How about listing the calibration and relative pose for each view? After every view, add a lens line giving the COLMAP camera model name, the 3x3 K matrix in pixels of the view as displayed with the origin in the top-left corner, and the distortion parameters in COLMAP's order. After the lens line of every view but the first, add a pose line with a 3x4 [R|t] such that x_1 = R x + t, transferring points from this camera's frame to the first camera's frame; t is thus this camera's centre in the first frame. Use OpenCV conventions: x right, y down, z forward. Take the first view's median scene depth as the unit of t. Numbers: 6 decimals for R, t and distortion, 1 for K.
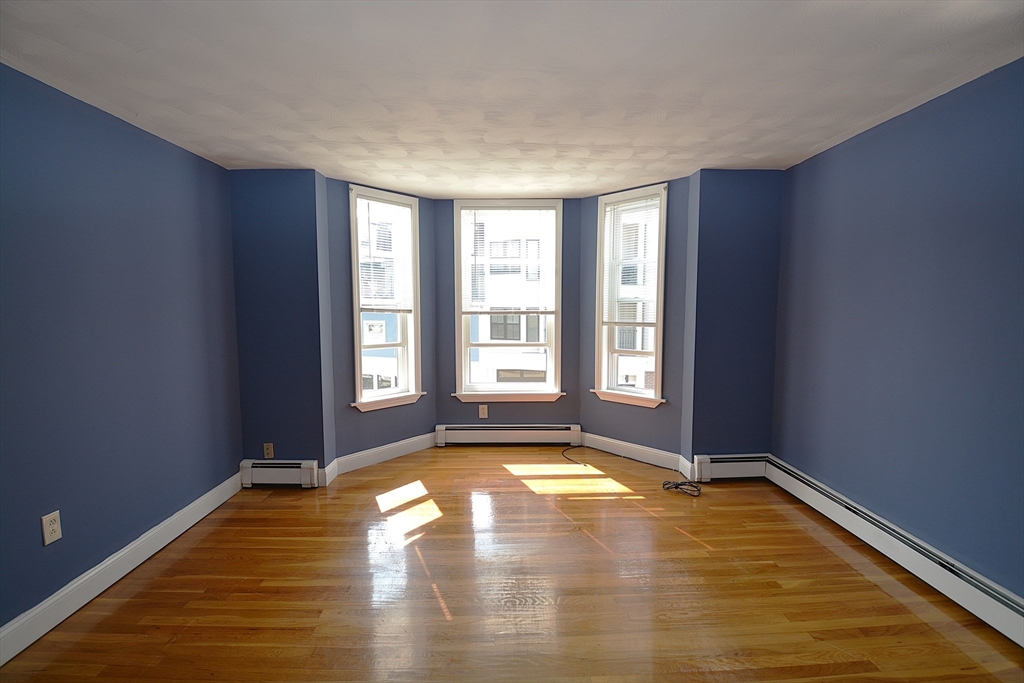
lens RADIAL K [[450.0, 0, 512.0], [0, 450.0, 341.5], [0, 0, 1]] dist [-0.001298, -0.000758]
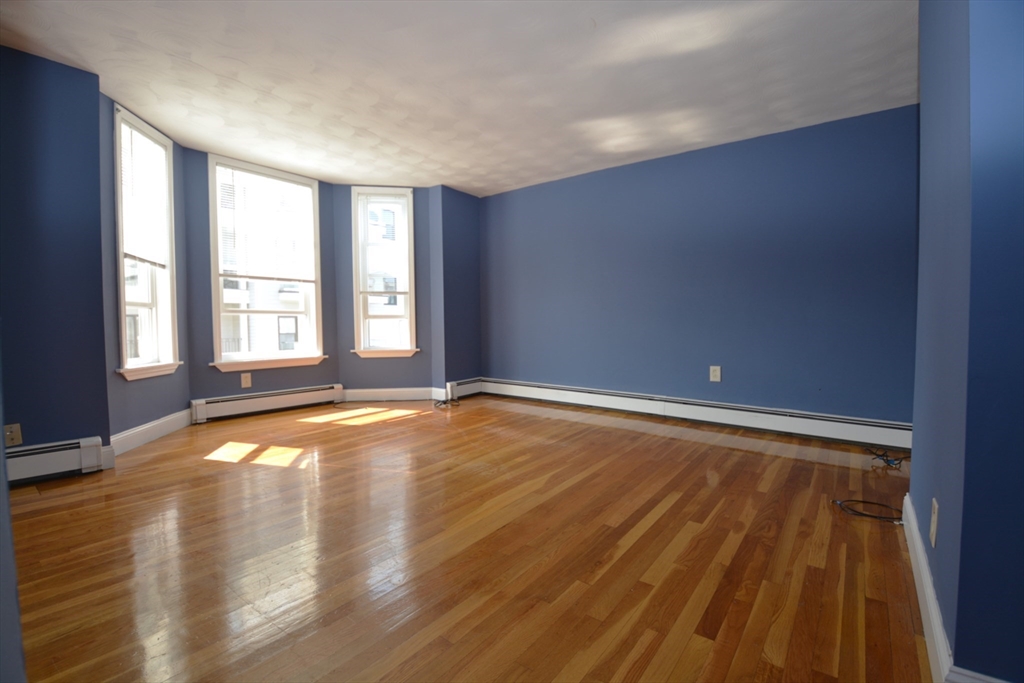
lens RADIAL K [[459.2, 0, 512.0], [0, 459.2, 341.5], [0, 0, 1]] dist [0.000288, -0.024190]
pose [[0.611895, -0.027061, 0.790476, -0.572192], [0.066370, 0.997646, -0.017223, 0.150594], [-0.788150, 0.063002, 0.612251, -0.053857]]
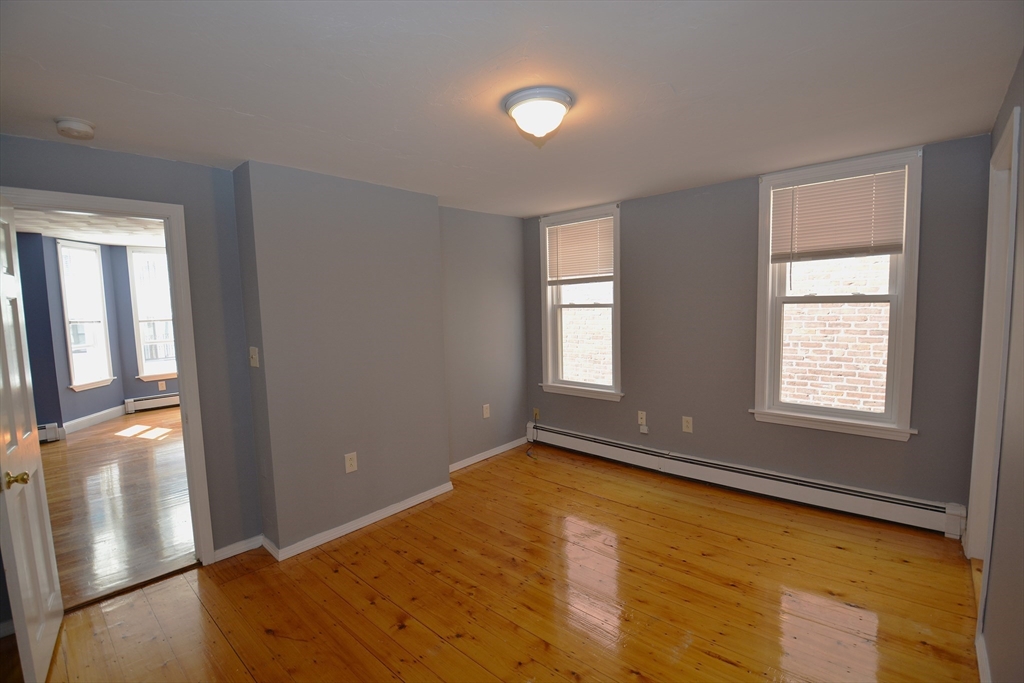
lens RADIAL K [[459.2, 0, 512.0], [0, 459.2, 341.5], [0, 0, 1]] dist [0.000288, -0.024190]
pose [[0.679157, -0.081689, 0.729433, -0.437386], [0.088405, 0.995657, 0.029192, 0.078232], [-0.728650, 0.044659, 0.683429, -1.084503]]
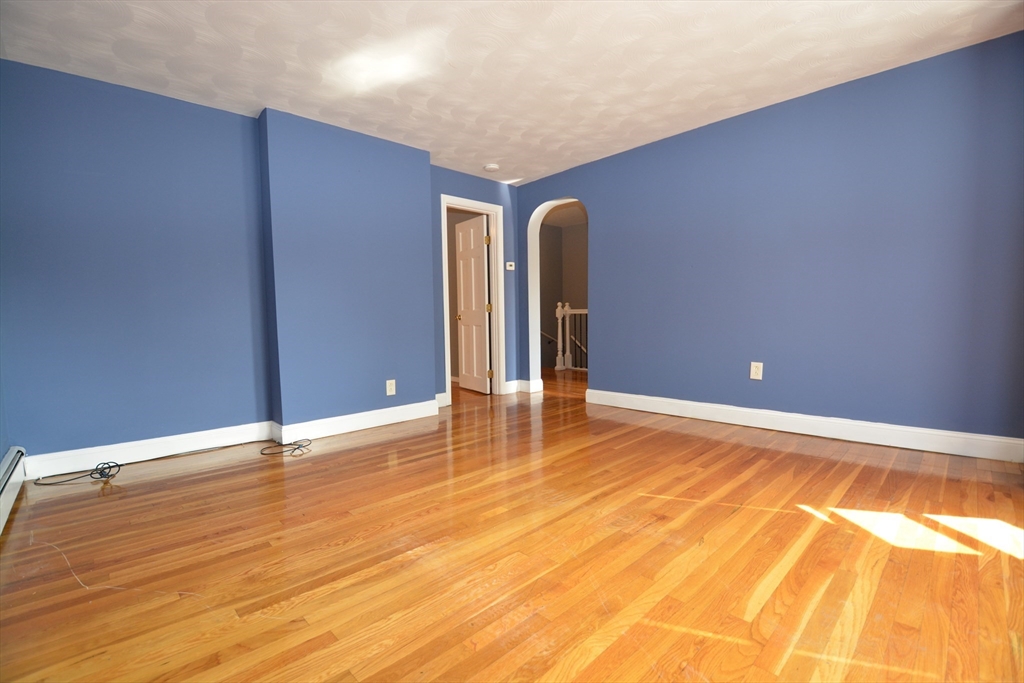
lens RADIAL K [[450.0, 0, 512.0], [0, 450.0, 341.5], [0, 0, 1]] dist [-0.001298, -0.000758]
pose [[-0.722301, 0.056052, -0.689304, 0.456023], [-0.037264, 0.992108, 0.119723, 0.070003], [0.690574, 0.112162, -0.714511, 0.850356]]
